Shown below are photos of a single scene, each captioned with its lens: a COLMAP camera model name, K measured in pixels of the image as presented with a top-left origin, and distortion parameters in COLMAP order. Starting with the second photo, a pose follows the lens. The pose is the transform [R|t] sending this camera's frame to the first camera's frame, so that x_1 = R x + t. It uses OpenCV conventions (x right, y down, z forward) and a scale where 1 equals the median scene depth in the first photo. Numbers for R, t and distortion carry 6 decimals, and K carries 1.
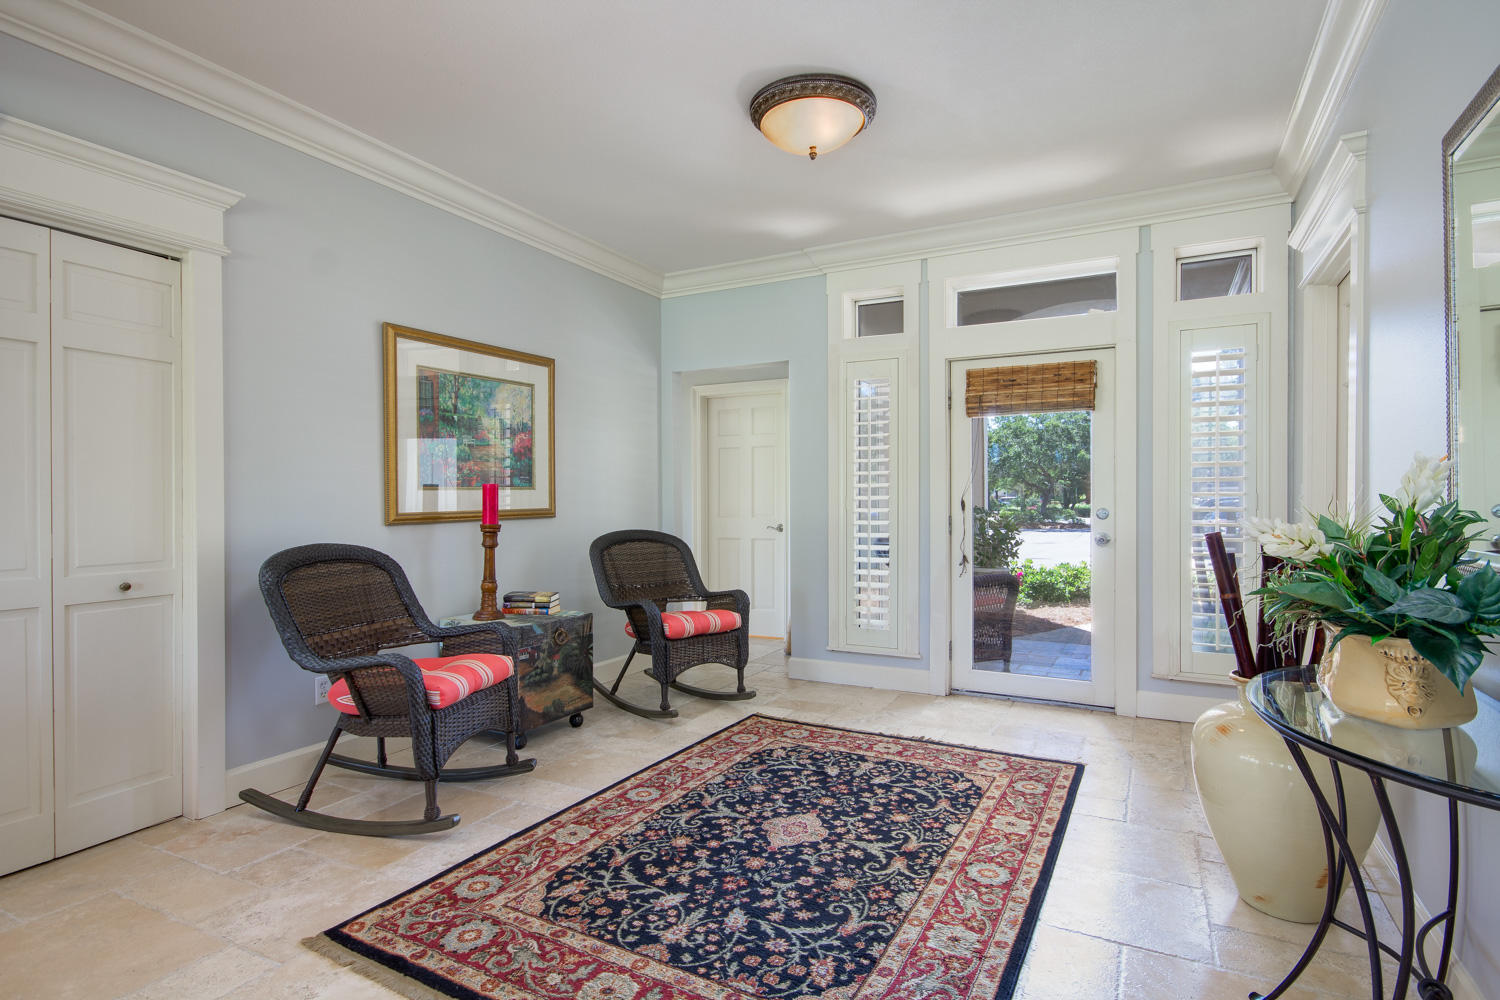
lens RADIAL K [[759.6, 0, 748.7], [0, 759.6, 504.2], [0, 0, 1]] dist [0.000606, 0.001157]
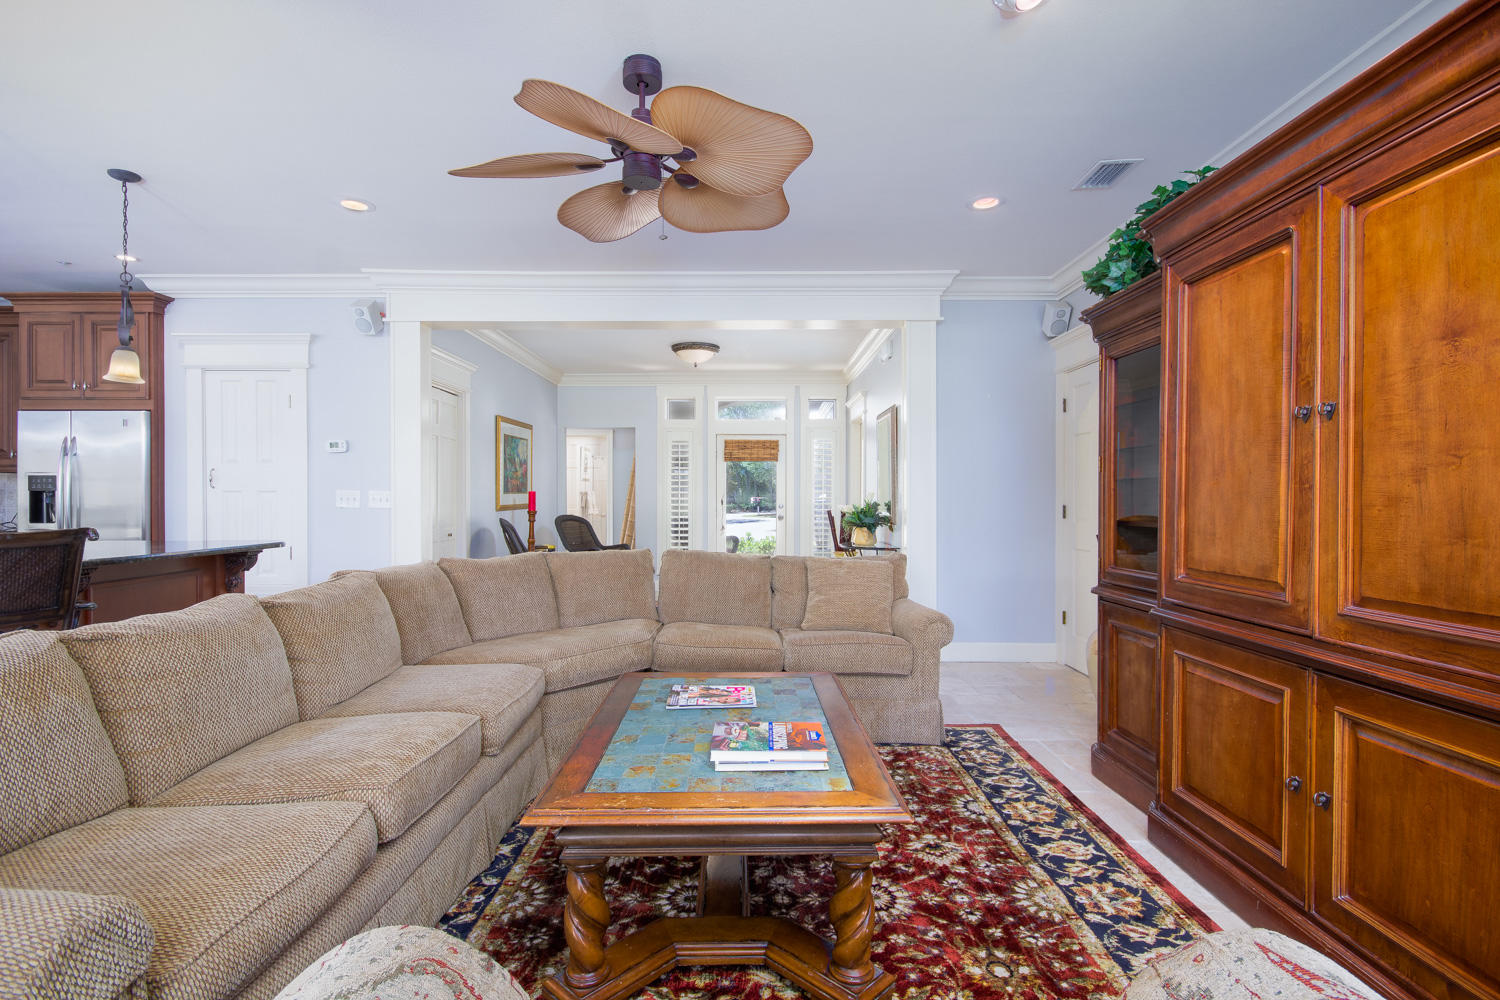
lens RADIAL K [[704.3, 0, 754.8], [0, 704.3, 504.9], [0, 0, 1]] dist [-0.010019, -0.000784]
pose [[0.880162, 0.000907, 0.474673, -0.645369], [-0.003234, 0.999986, 0.004084, 0.002228], [-0.474663, -0.005130, 0.880153, -0.889093]]
